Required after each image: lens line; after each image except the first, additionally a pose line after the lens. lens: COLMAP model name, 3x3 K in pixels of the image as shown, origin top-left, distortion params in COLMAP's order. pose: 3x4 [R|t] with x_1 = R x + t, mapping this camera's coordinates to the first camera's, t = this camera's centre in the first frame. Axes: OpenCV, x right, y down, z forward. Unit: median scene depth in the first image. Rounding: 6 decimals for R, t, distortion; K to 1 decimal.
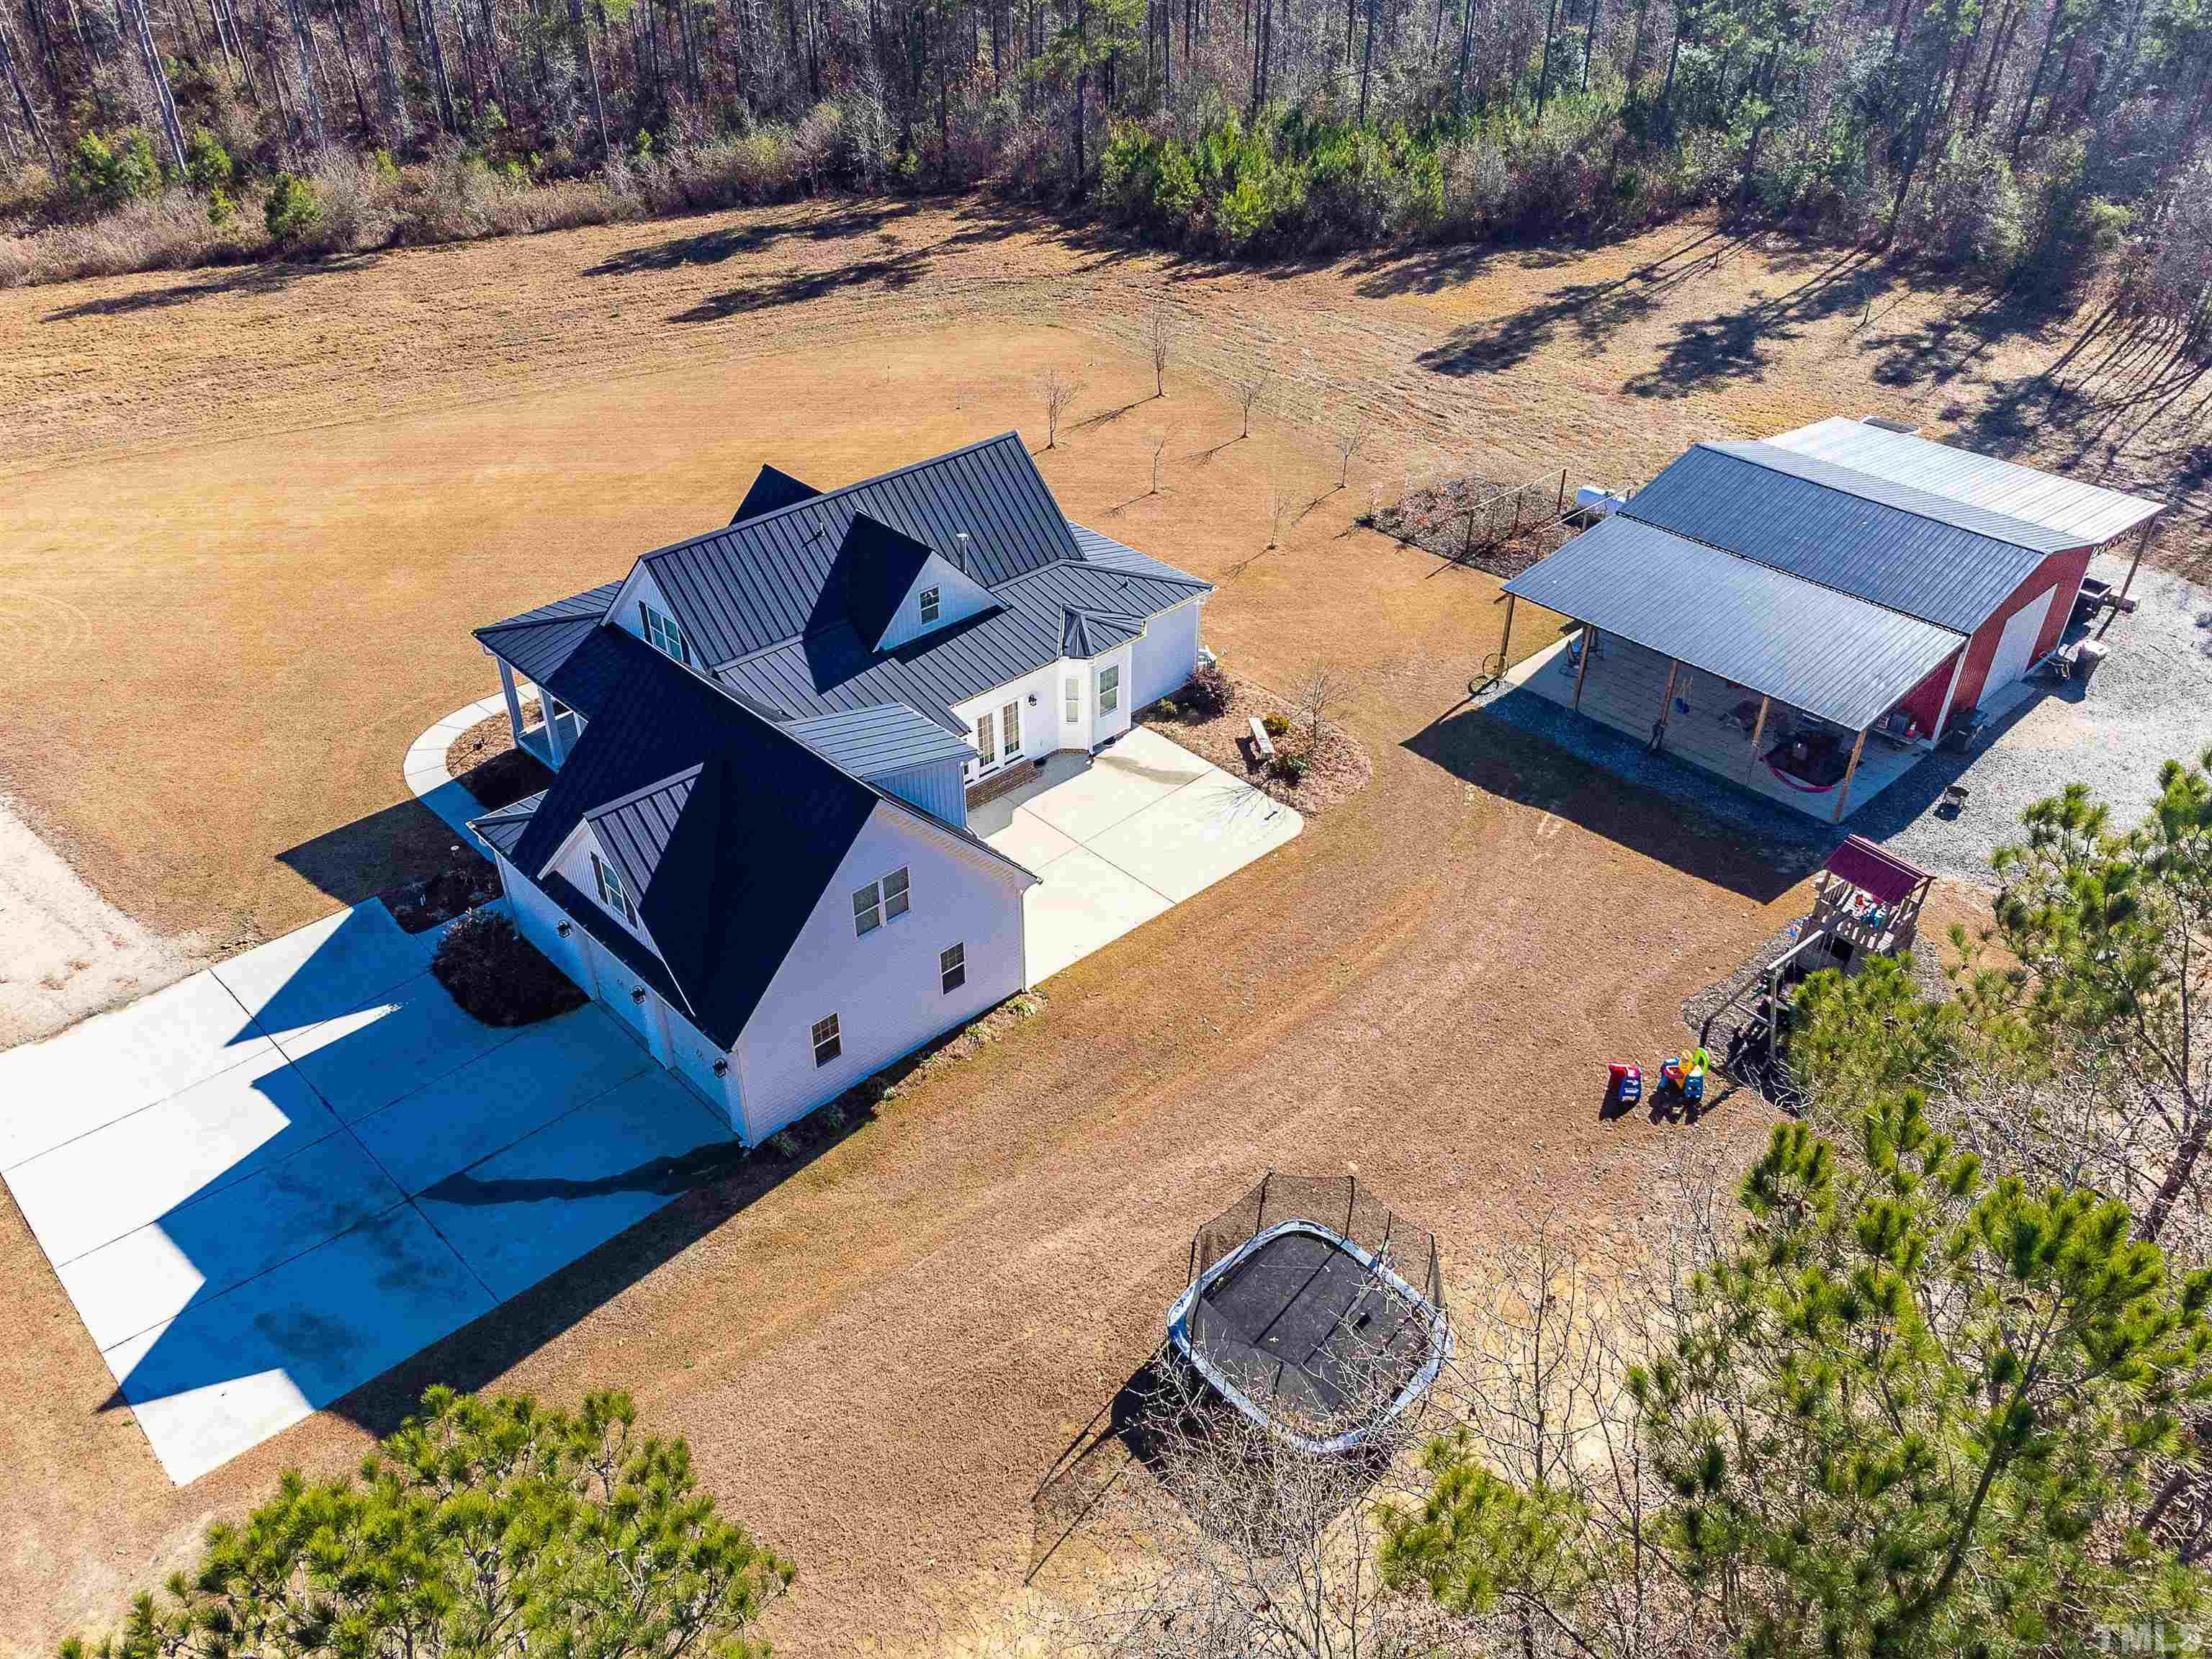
lens RADIAL K [[1635.3, 0, 1106.0], [0, 1635.3, 829.5], [0, 0, 1]] dist [0.003978, -0.002035]
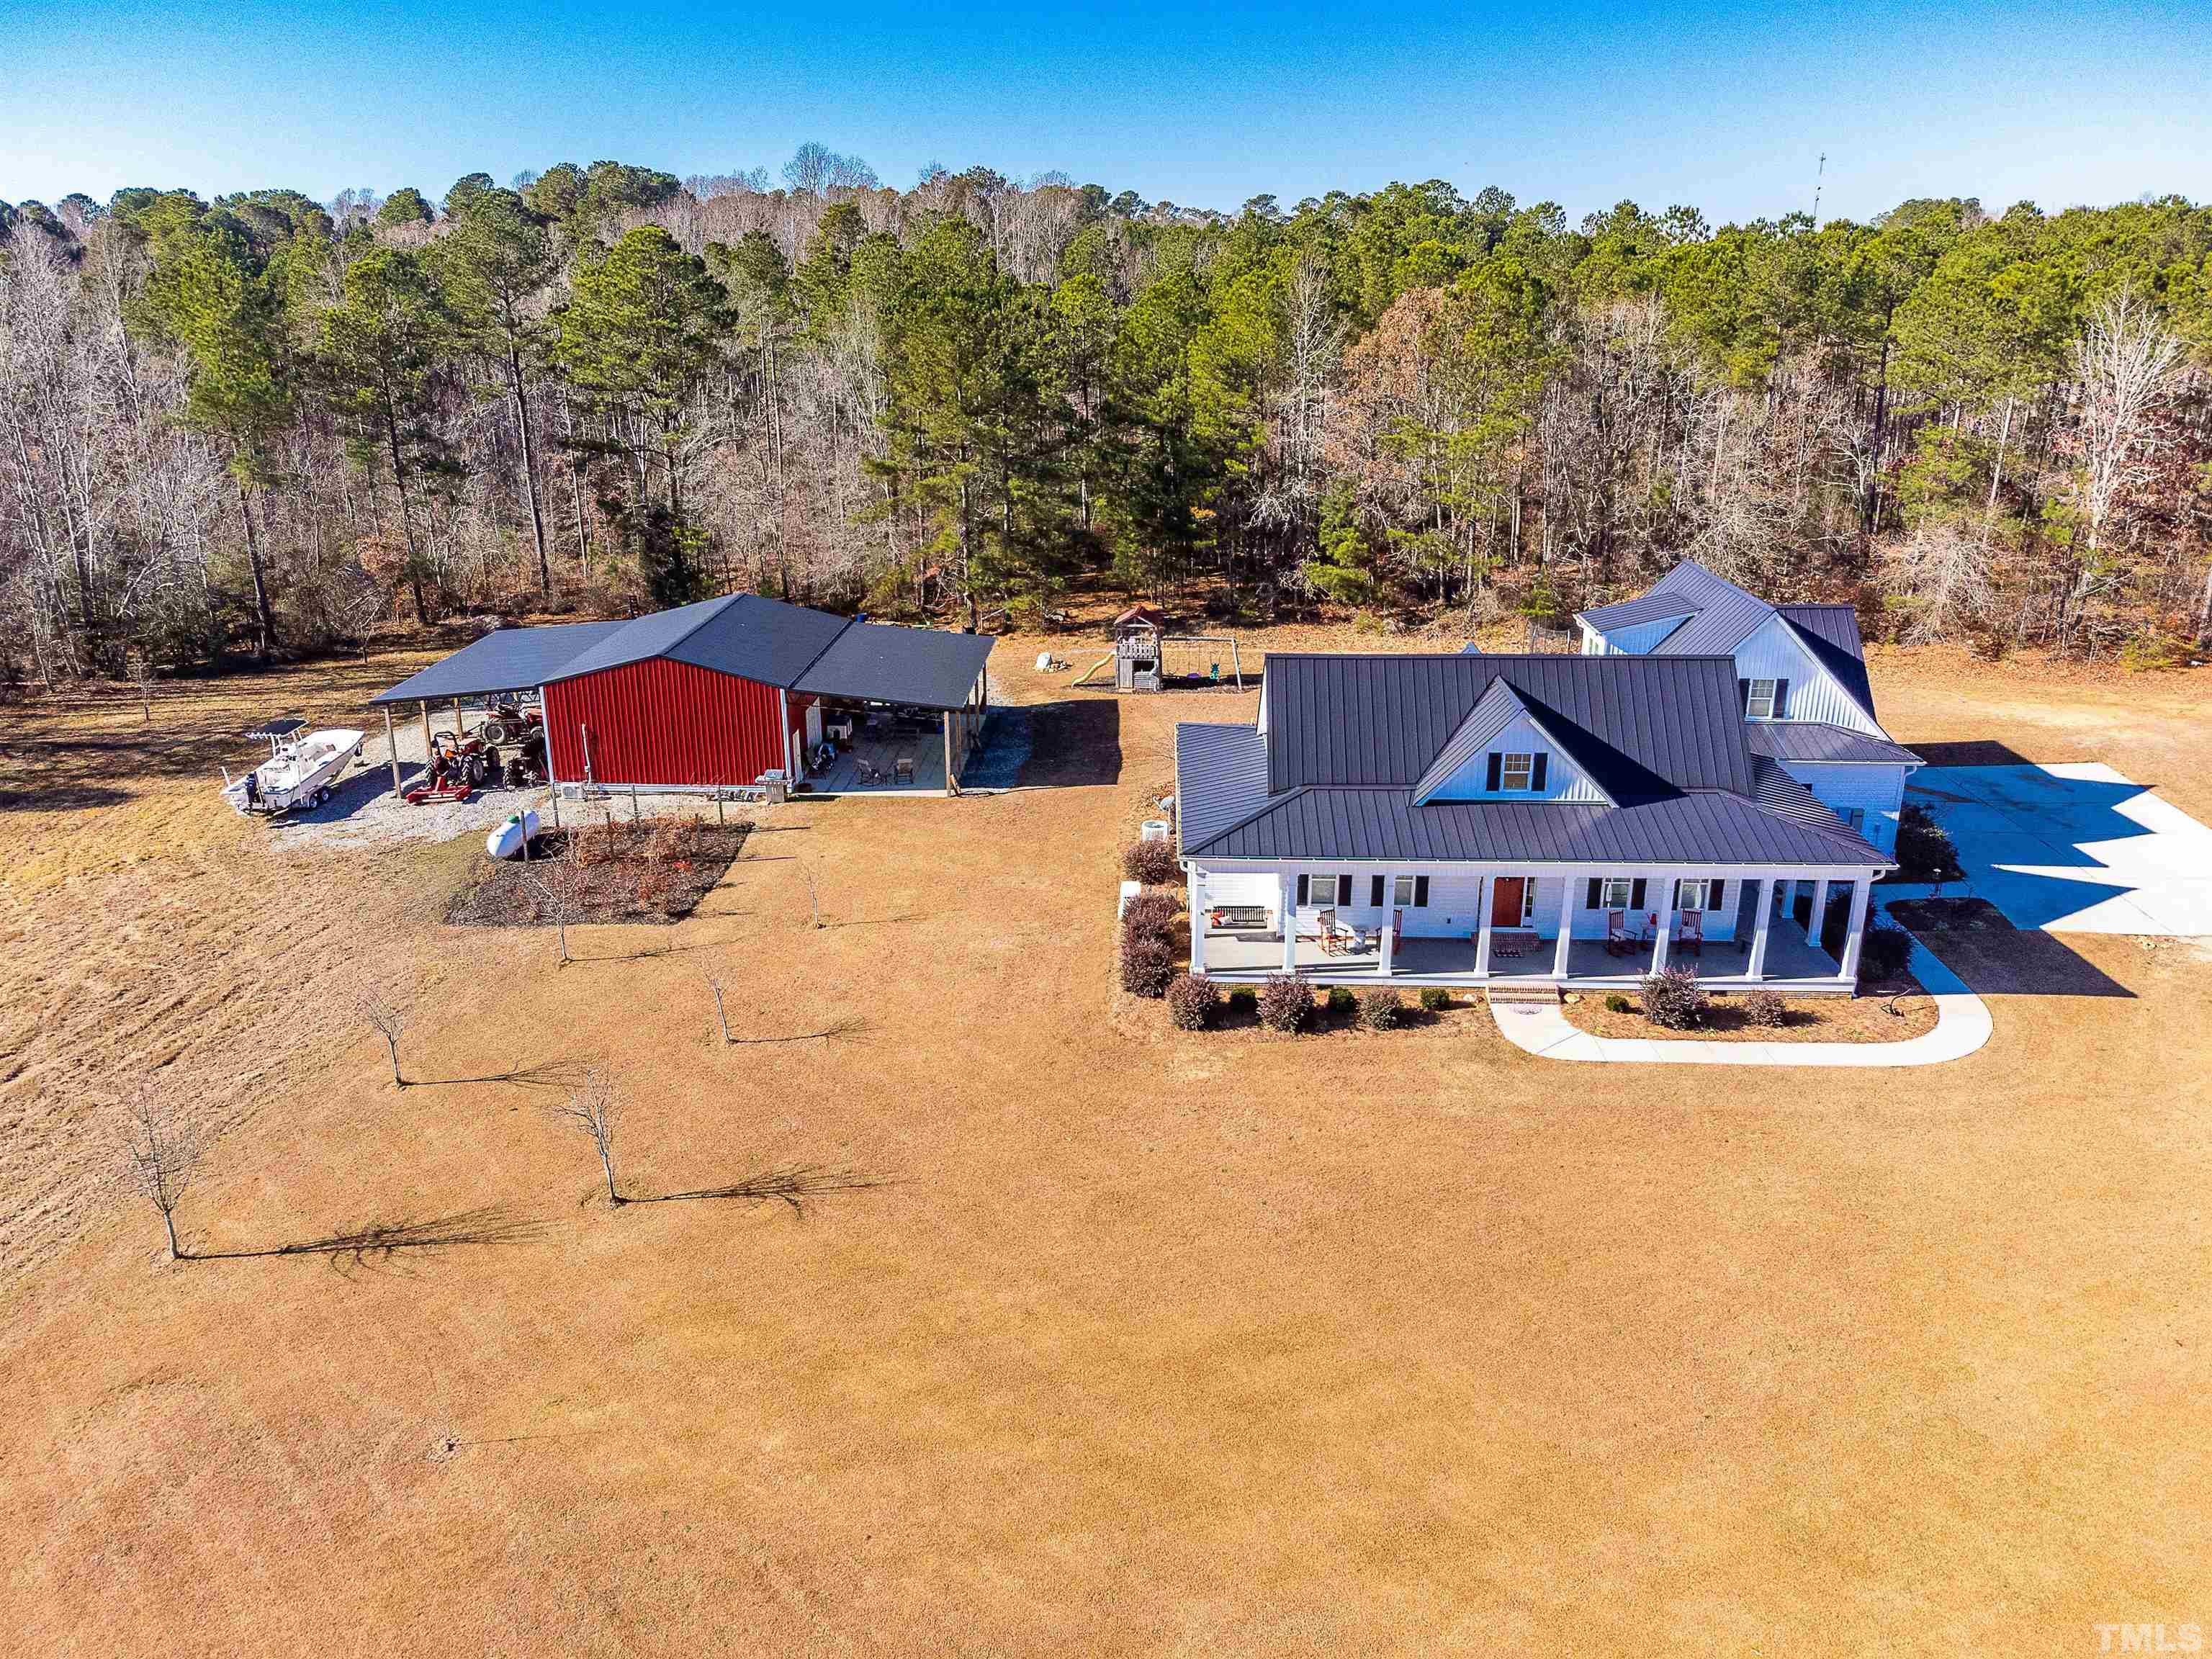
lens RADIAL K [[1635.3, 0, 1106.0], [0, 1635.3, 829.5], [0, 0, 1]] dist [0.003978, -0.002035]
pose [[-0.694664, -0.233893, 0.680247, -0.365144], [0.419358, 0.636657, 0.647152, -0.461206], [-0.584449, 0.734820, -0.344178, 0.818025]]
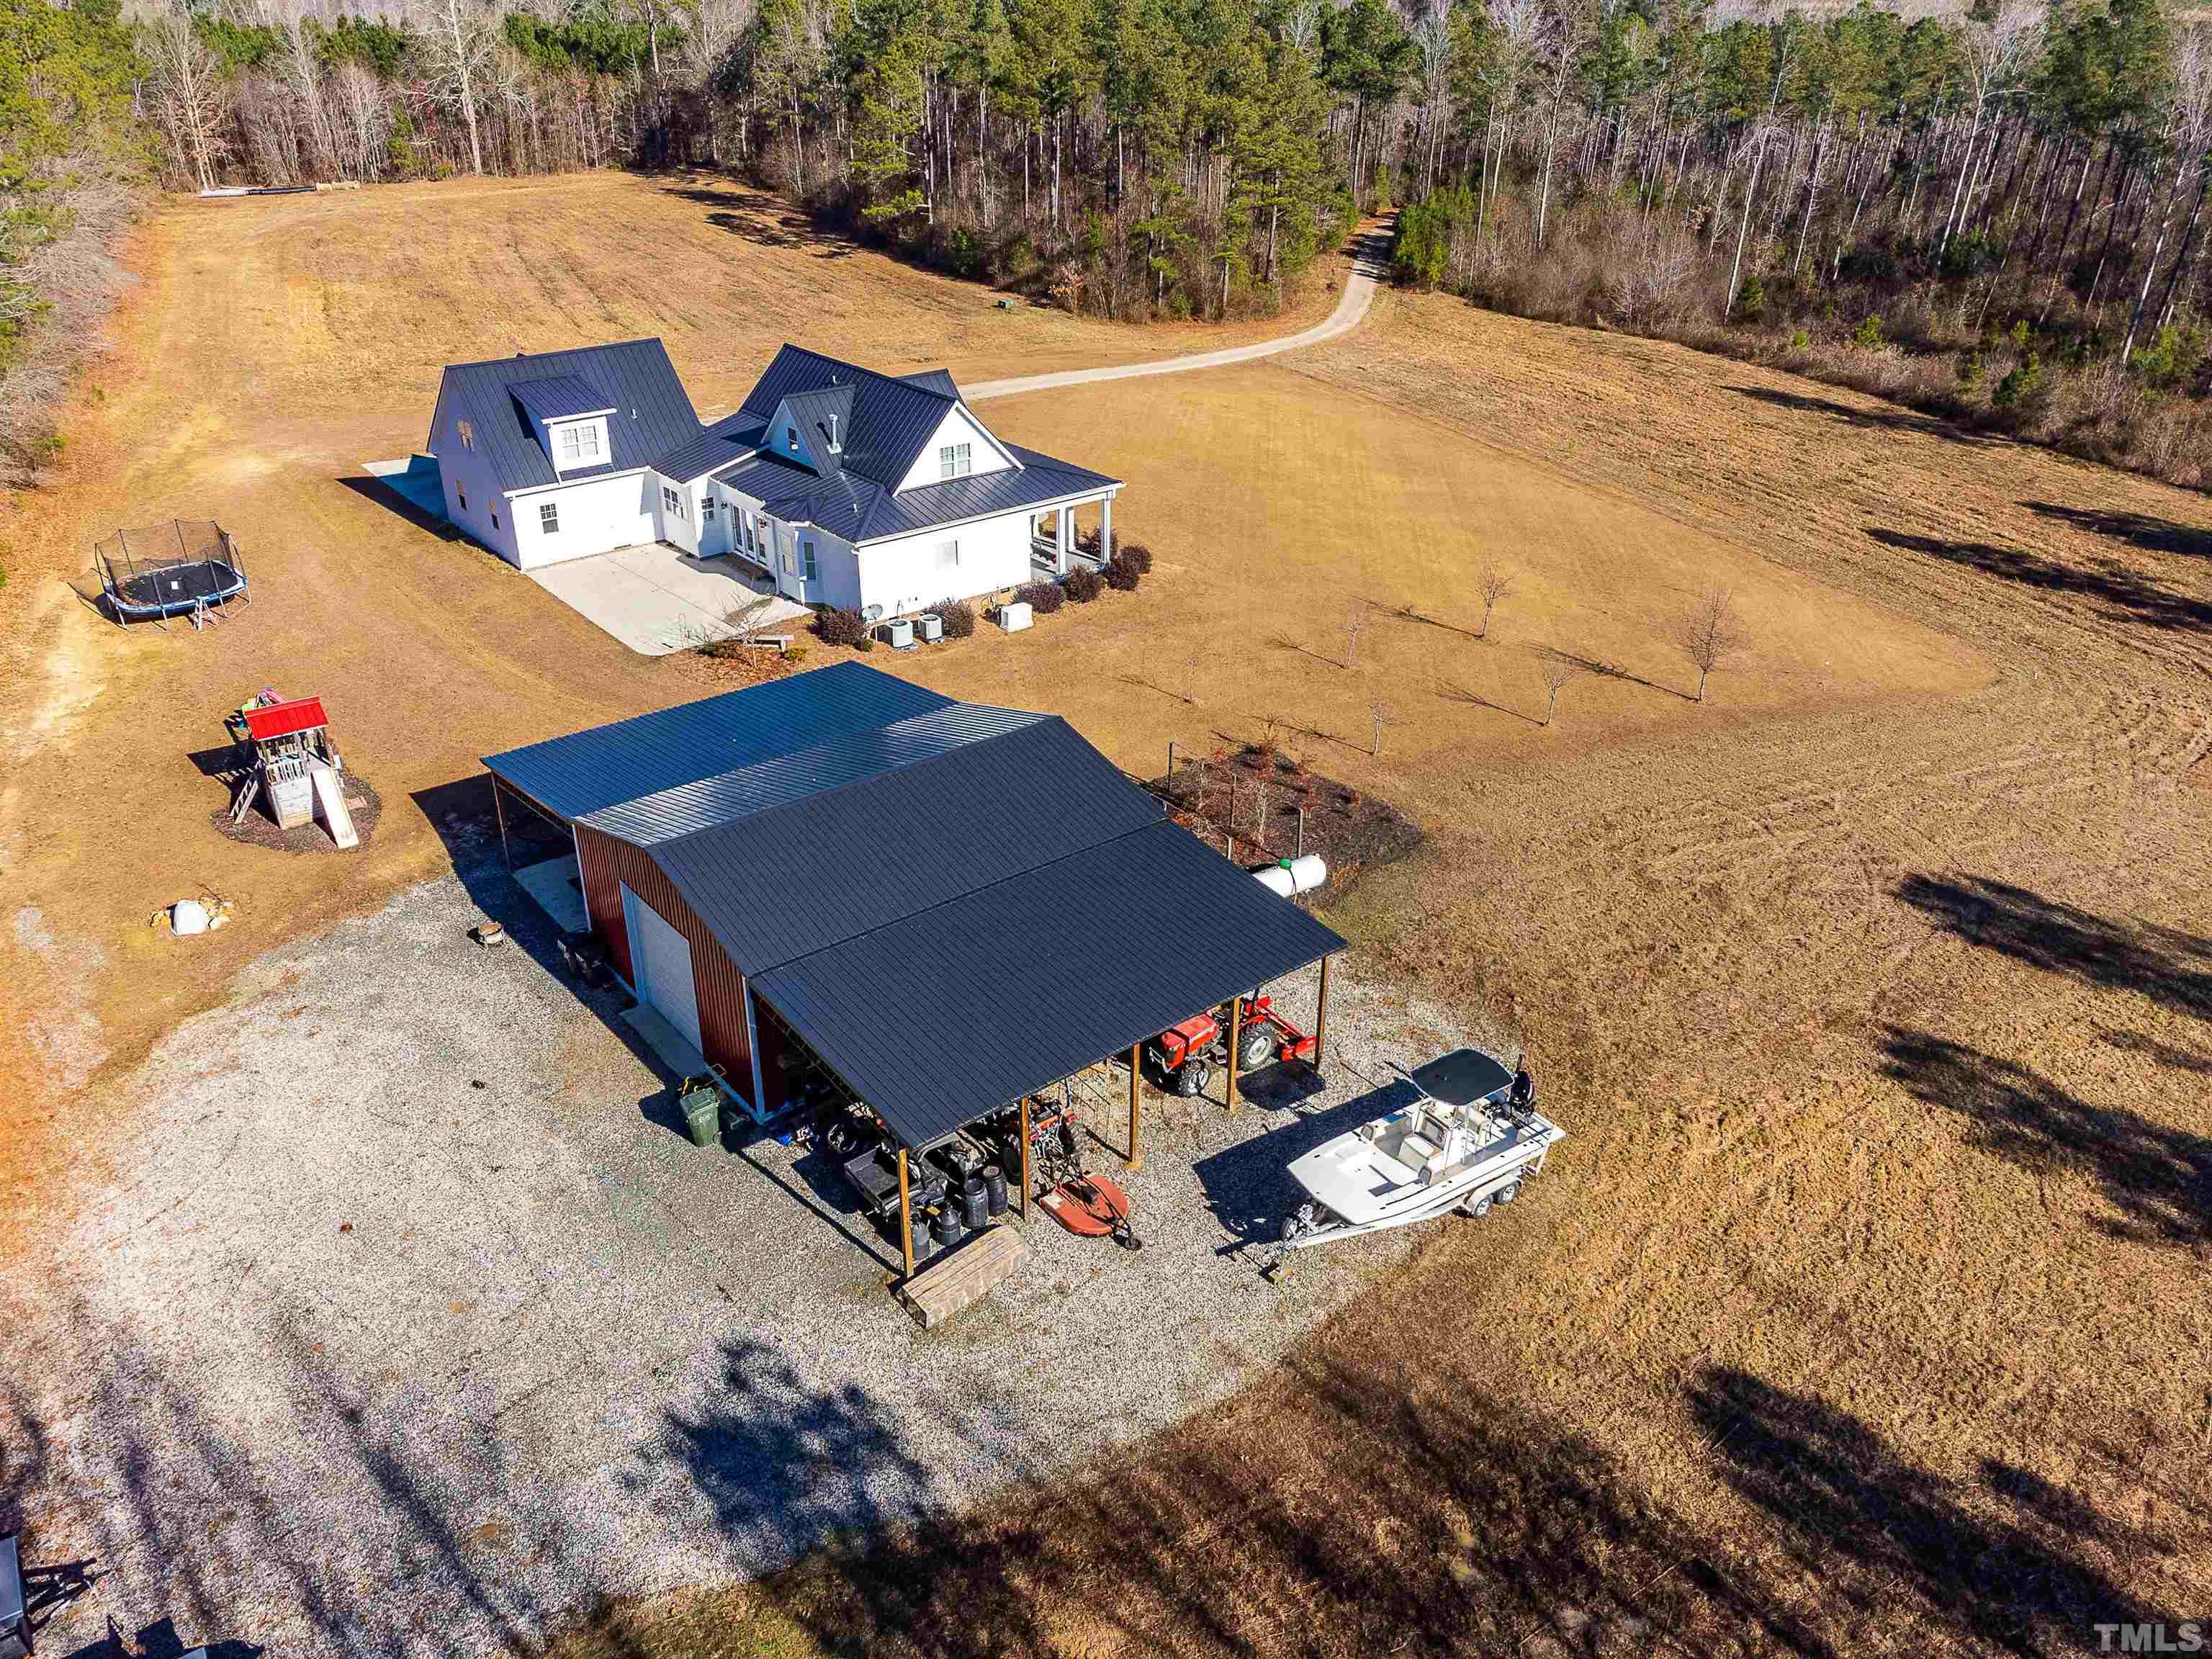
lens RADIAL K [[1639.3, 0, 1112.4], [0, 1639.3, 824.9], [0, 0, 1]] dist [0.034721, -0.004494]
pose [[-0.074459, 0.454885, -0.887432, 0.677681], [-0.581258, 0.703303, 0.409273, -0.337879], [0.810305, 0.546301, 0.212038, 0.572123]]
